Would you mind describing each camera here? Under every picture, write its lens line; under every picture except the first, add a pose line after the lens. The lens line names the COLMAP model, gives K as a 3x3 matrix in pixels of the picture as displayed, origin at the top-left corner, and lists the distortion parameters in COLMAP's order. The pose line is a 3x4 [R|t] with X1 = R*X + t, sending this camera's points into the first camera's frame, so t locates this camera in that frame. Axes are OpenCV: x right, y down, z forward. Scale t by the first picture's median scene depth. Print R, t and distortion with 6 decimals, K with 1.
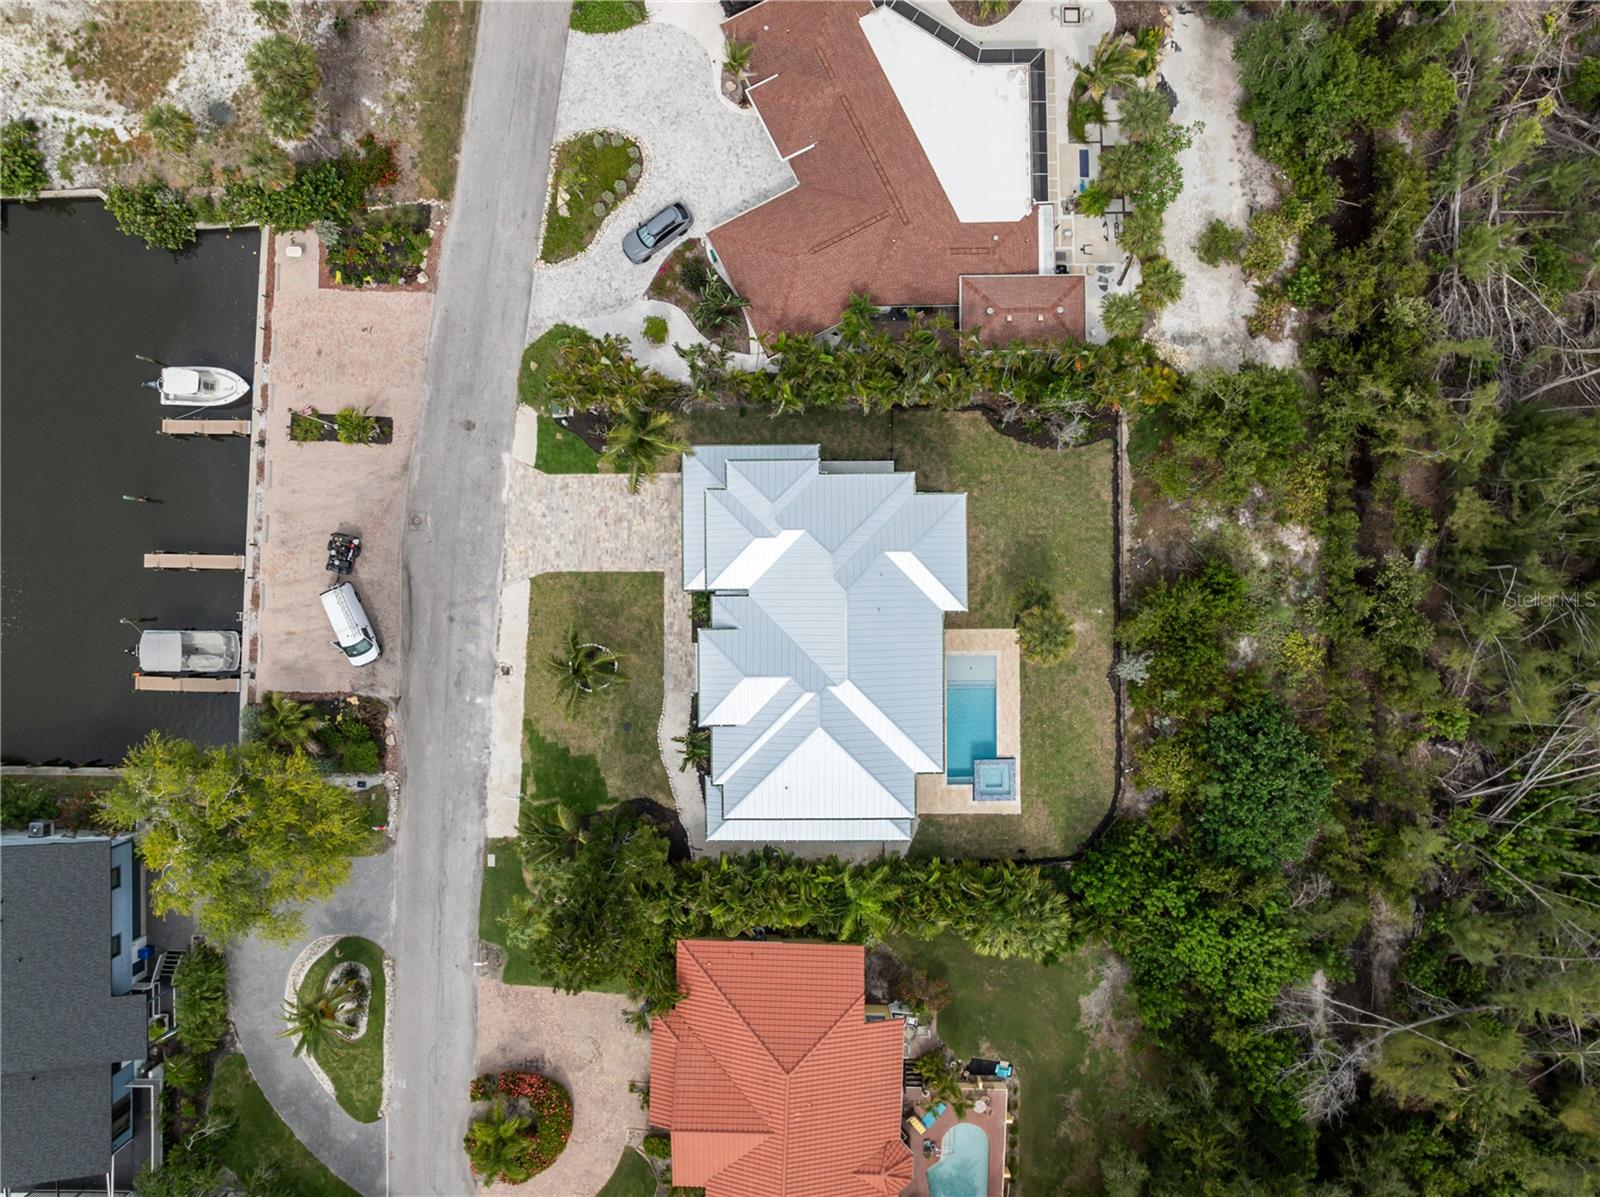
lens RADIAL K [[1122.1, 0, 798.5], [0, 1122.1, 599.8], [0, 0, 1]] dist [-0.038292, 0.002419]
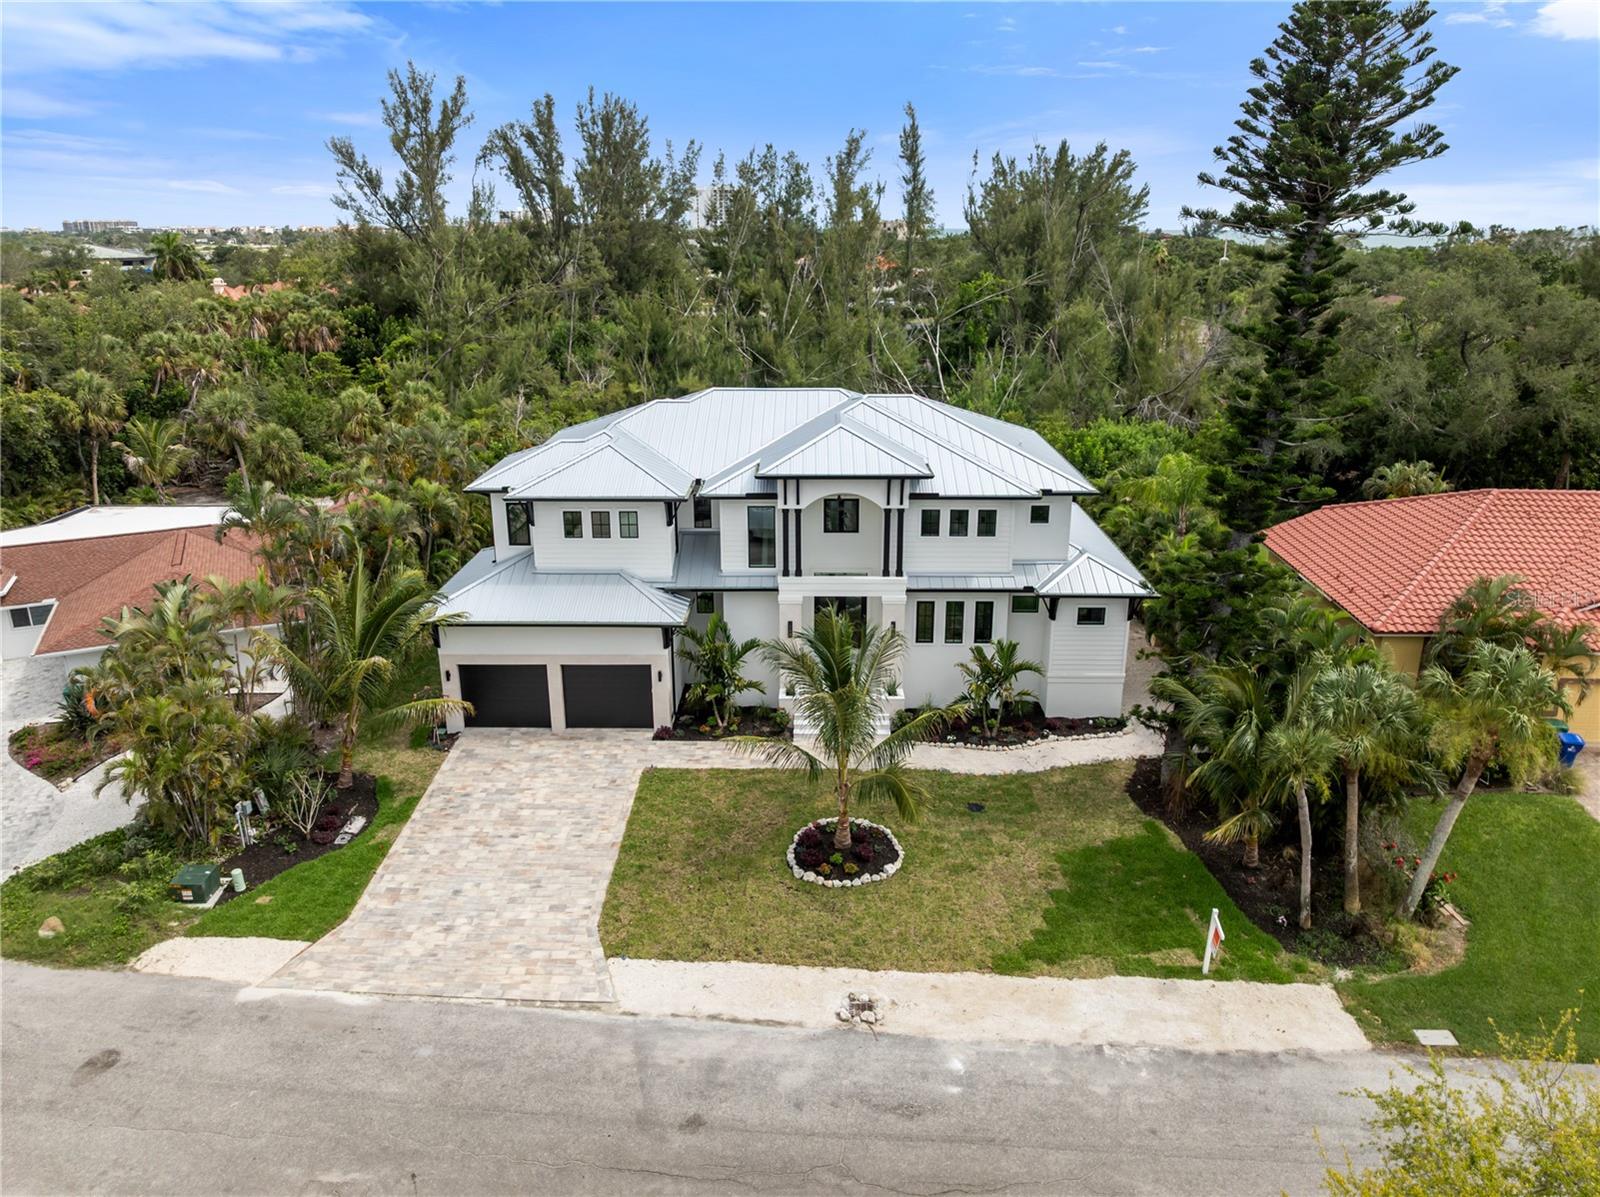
lens RADIAL K [[1122.1, 0, 804.8], [0, 1122.1, 592.8], [0, 0, 1]] dist [-0.038292, 0.002419]
pose [[0.018887, -0.308800, 0.950939, -0.550175], [0.999793, -0.001352, -0.020296, 0.053577], [0.007553, 0.951126, 0.308711, 0.775242]]
